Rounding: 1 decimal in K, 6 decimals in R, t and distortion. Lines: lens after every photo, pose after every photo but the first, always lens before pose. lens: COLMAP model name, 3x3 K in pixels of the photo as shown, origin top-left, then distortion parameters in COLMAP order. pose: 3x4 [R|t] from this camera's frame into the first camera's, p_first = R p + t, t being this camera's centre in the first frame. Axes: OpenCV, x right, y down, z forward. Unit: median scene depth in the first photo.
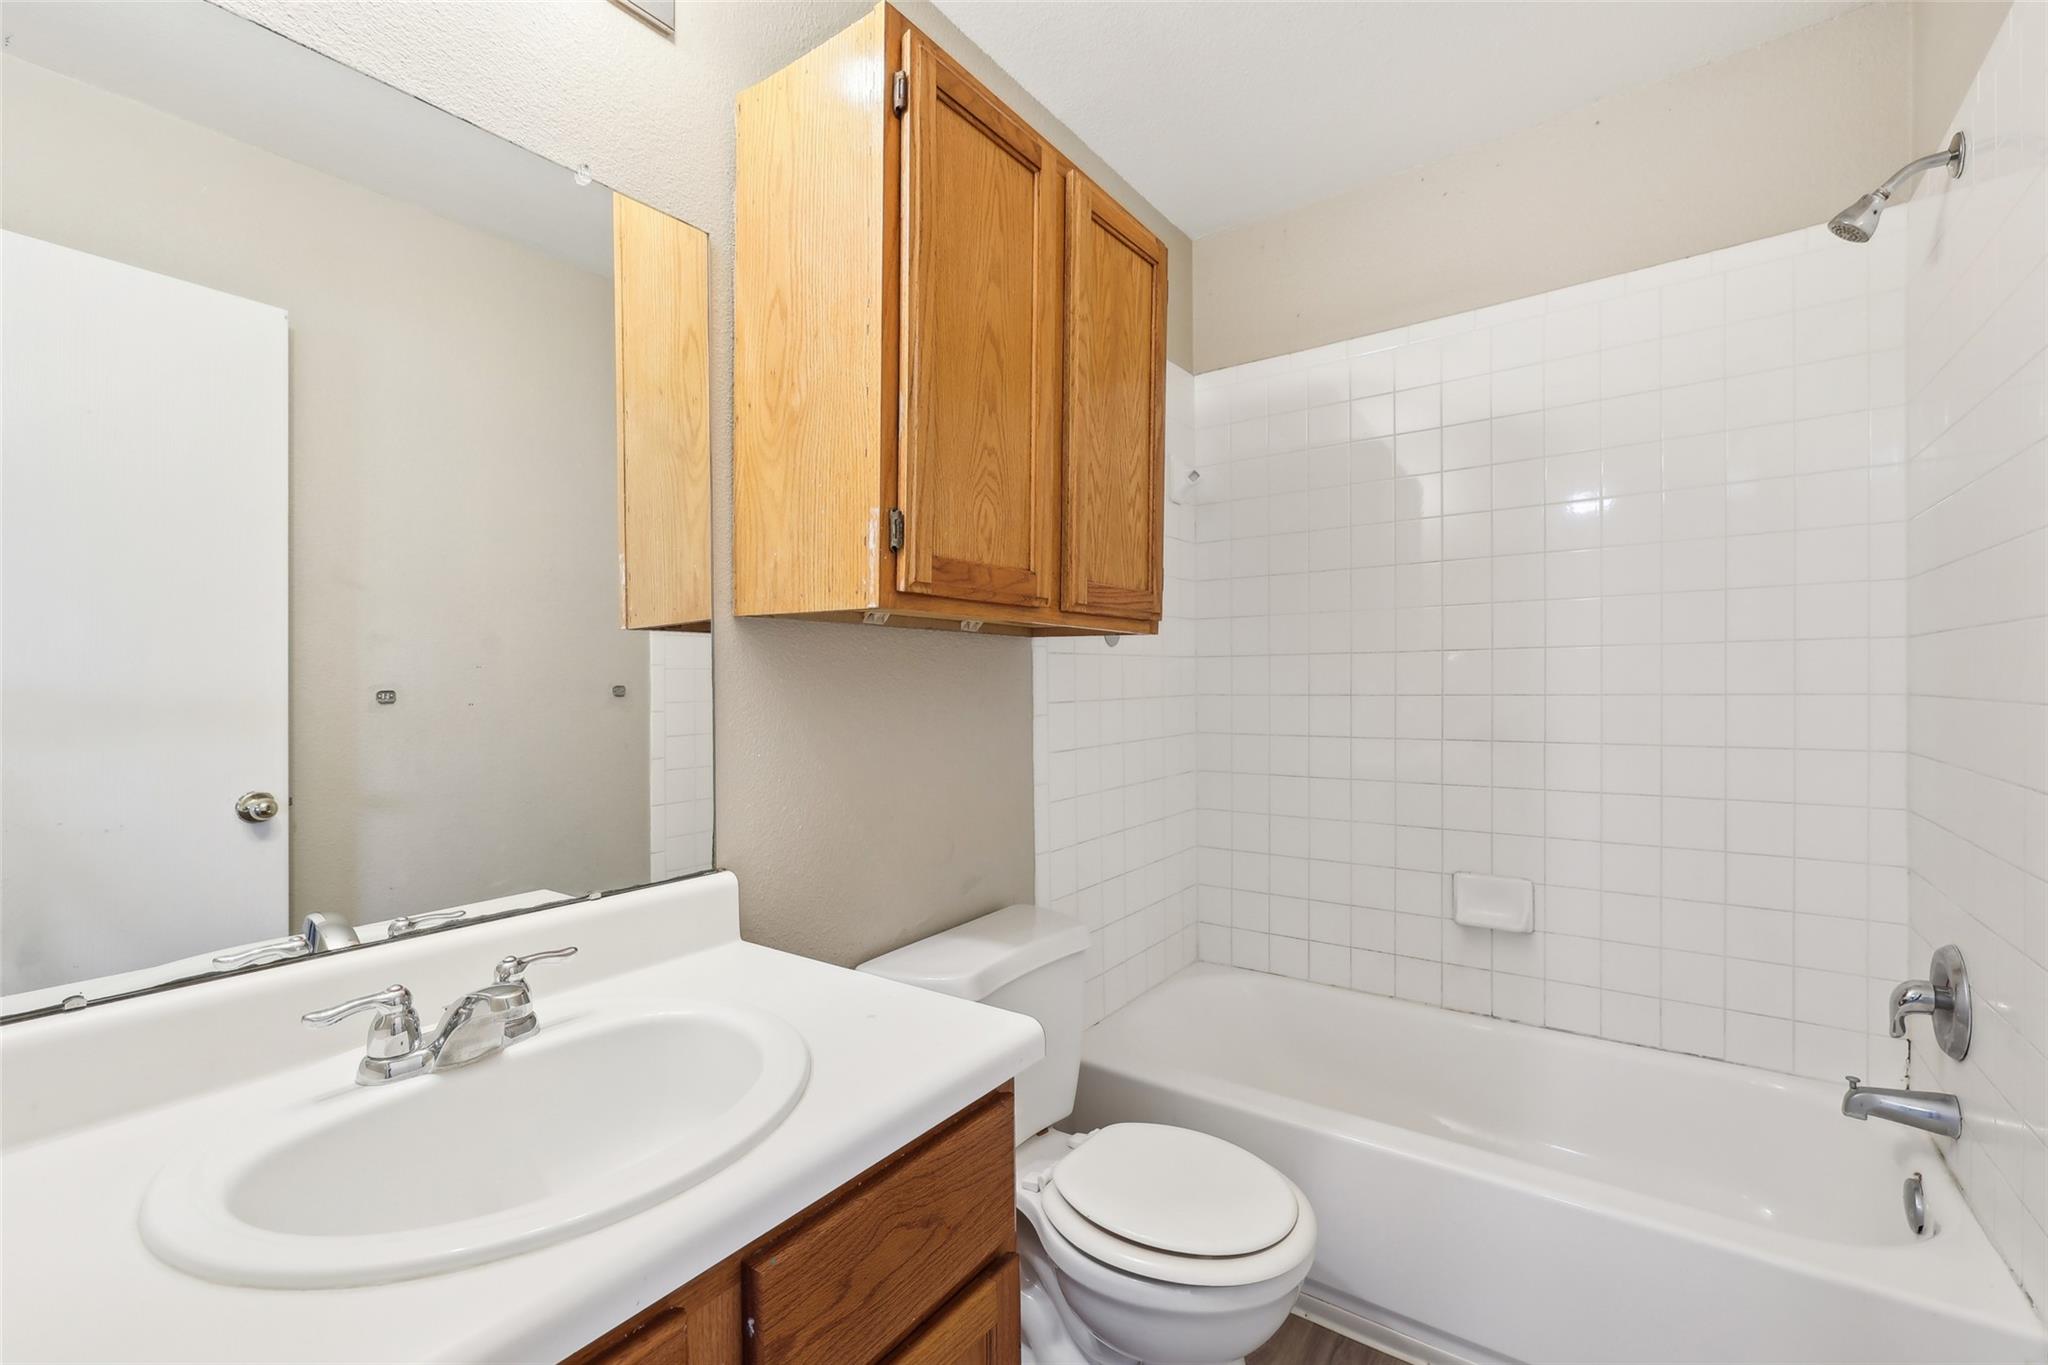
lens RADIAL K [[882.5, 0, 1018.7], [0, 882.5, 670.4], [0, 0, 1]] dist [0.002008, 0.003315]
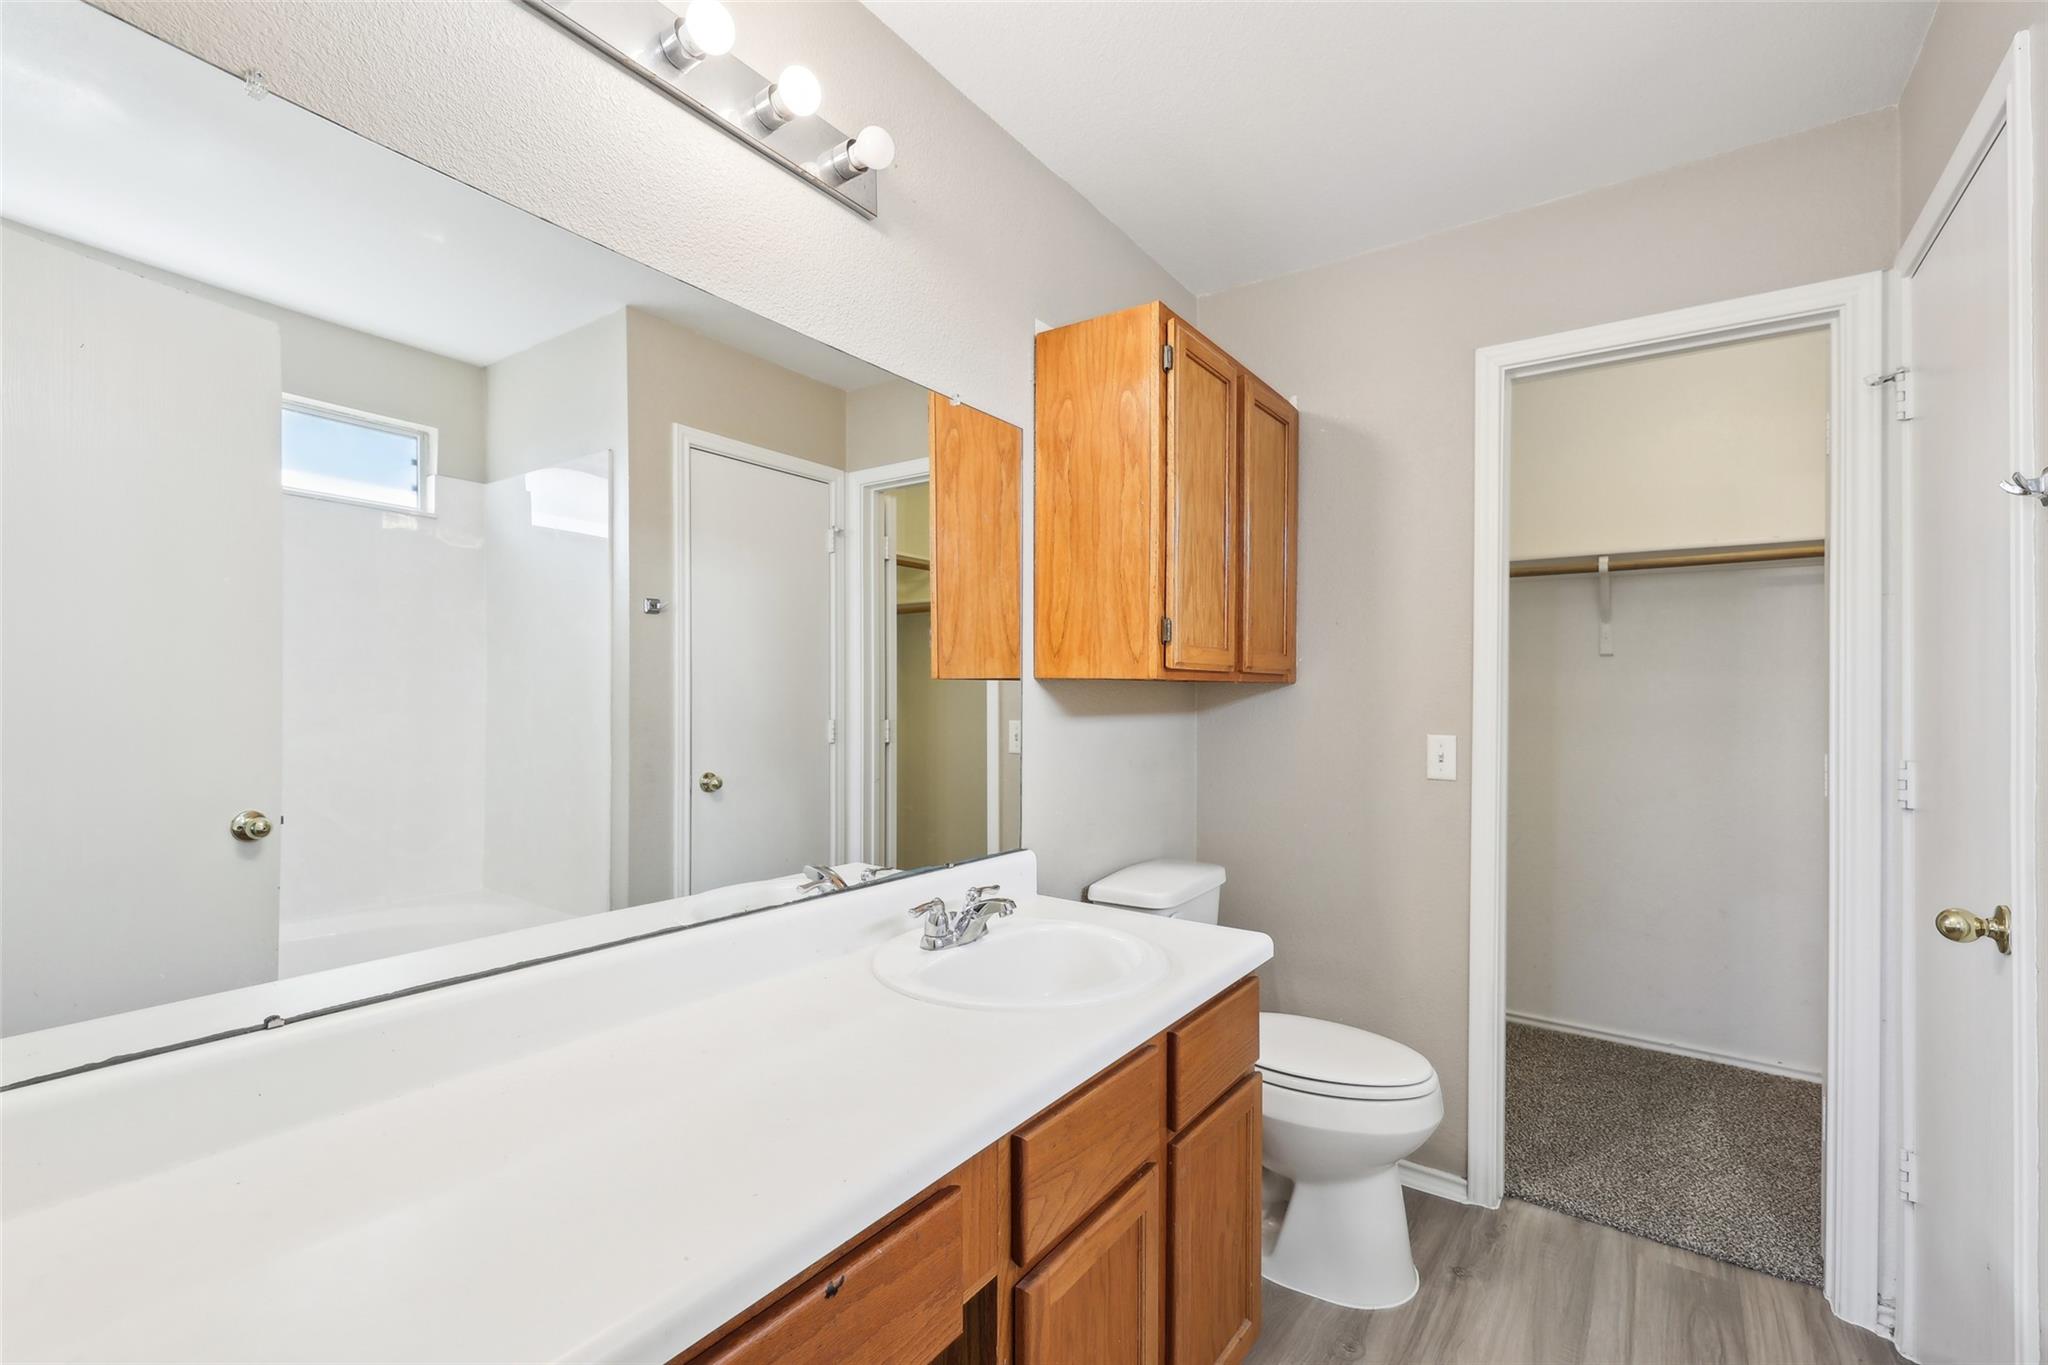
lens RADIAL K [[882.5, 0, 1039.0], [0, 882.5, 681.0], [0, 0, 1]] dist [0.002008, 0.003315]
pose [[0.999667, -0.016920, 0.019496, -0.364288], [0.017556, 0.999303, -0.032937, -0.006835], [-0.018925, 0.033268, 0.999267, -0.525087]]
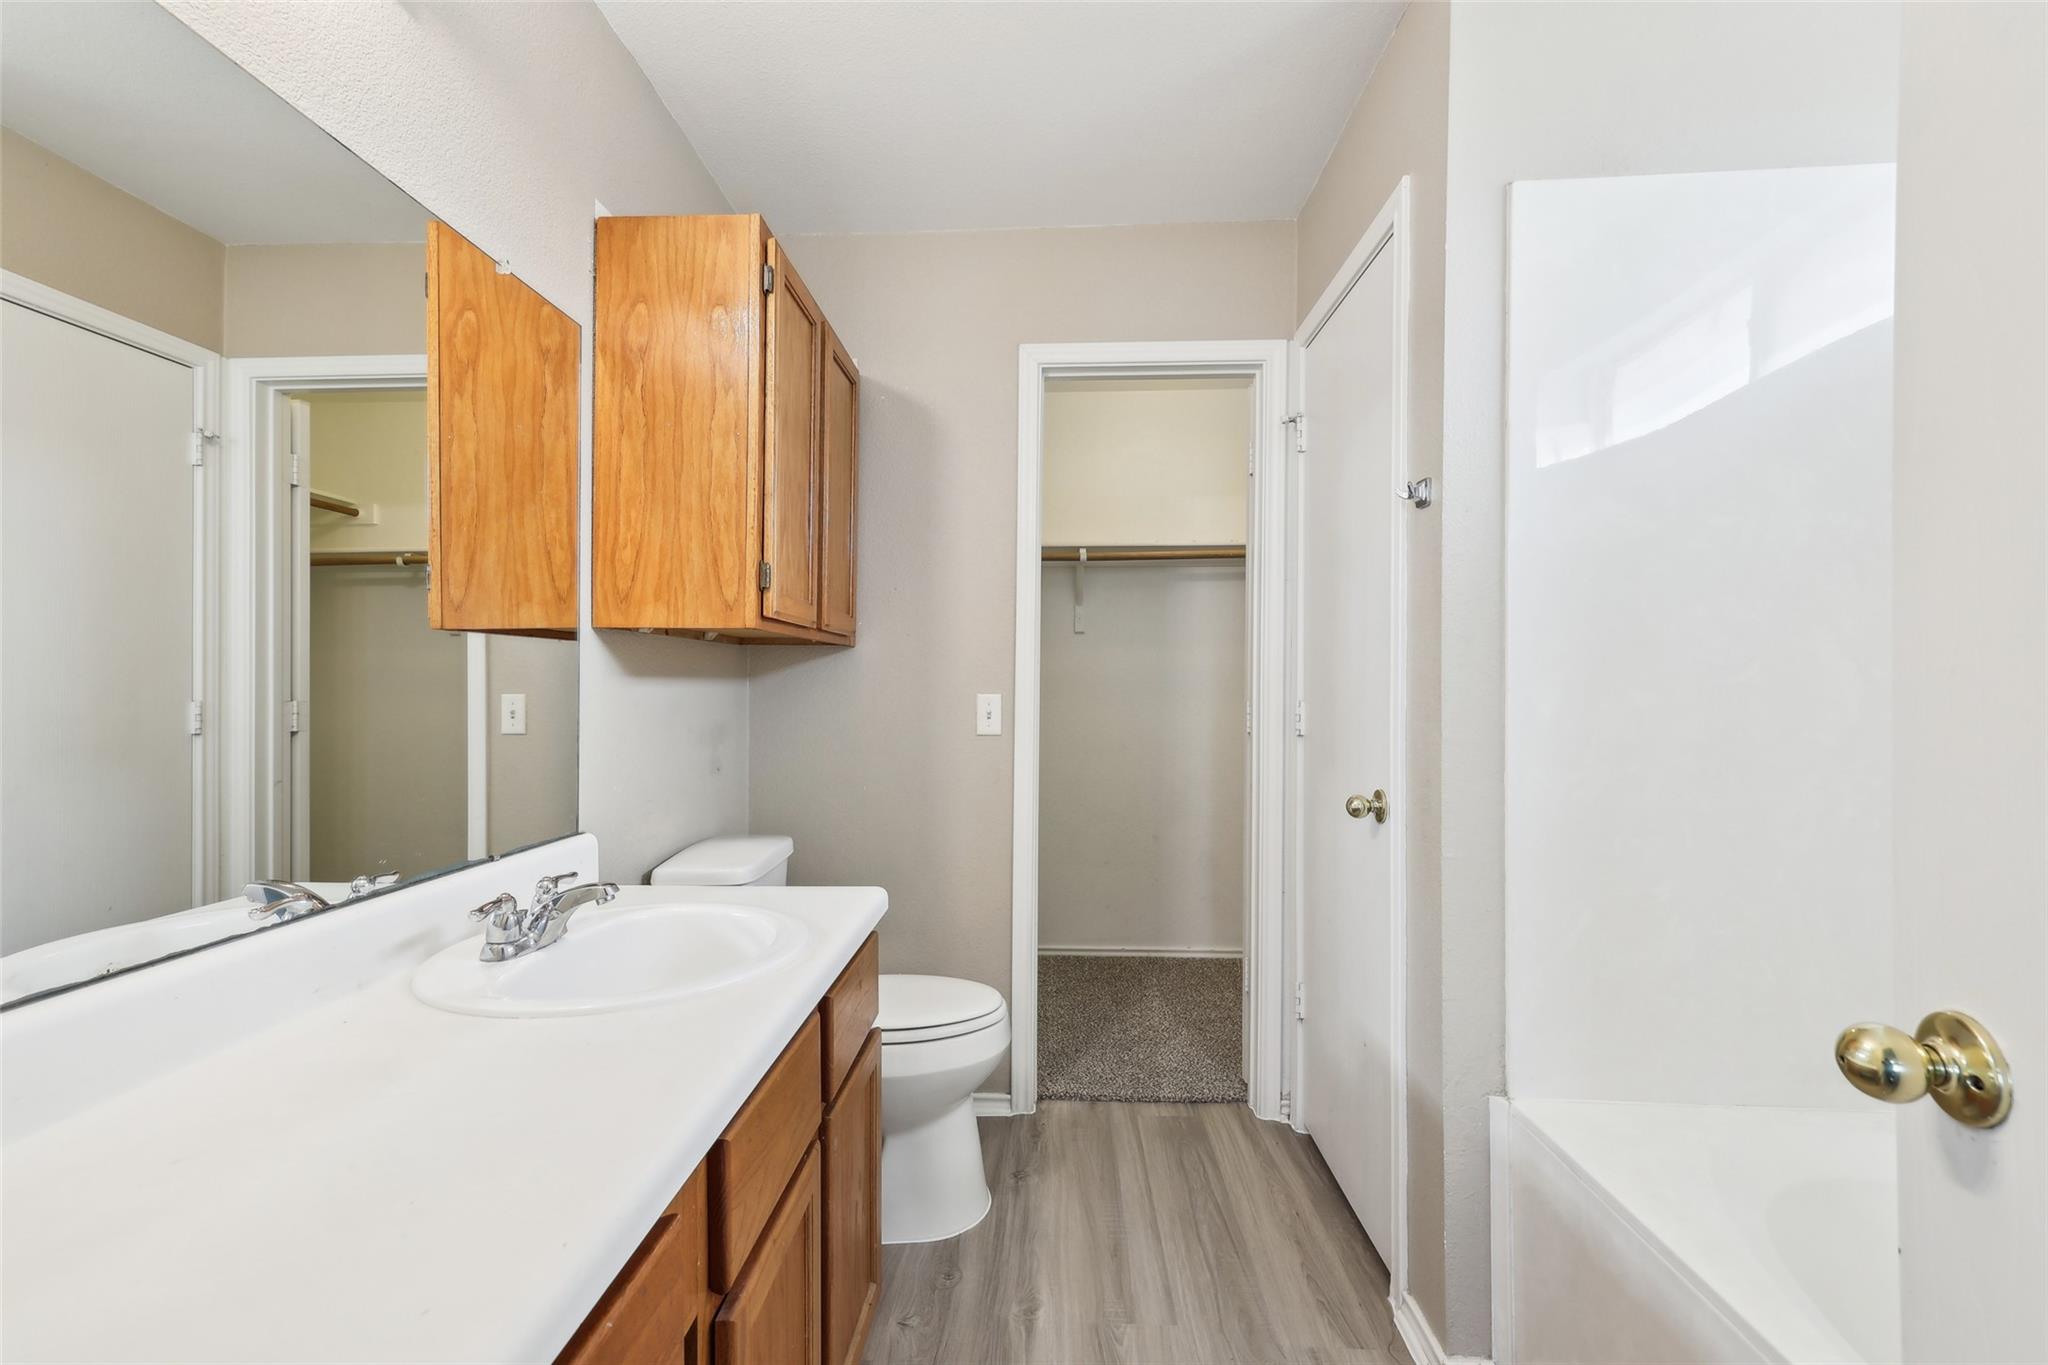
lens RADIAL K [[882.5, 0, 1014.0], [0, 882.5, 675.2], [0, 0, 1]] dist [0.002008, 0.003315]
pose [[0.829524, -0.021101, 0.558072, -0.555013], [0.035501, 0.999257, -0.014986, 0.047900], [-0.557341, 0.032243, 0.829657, -0.399039]]
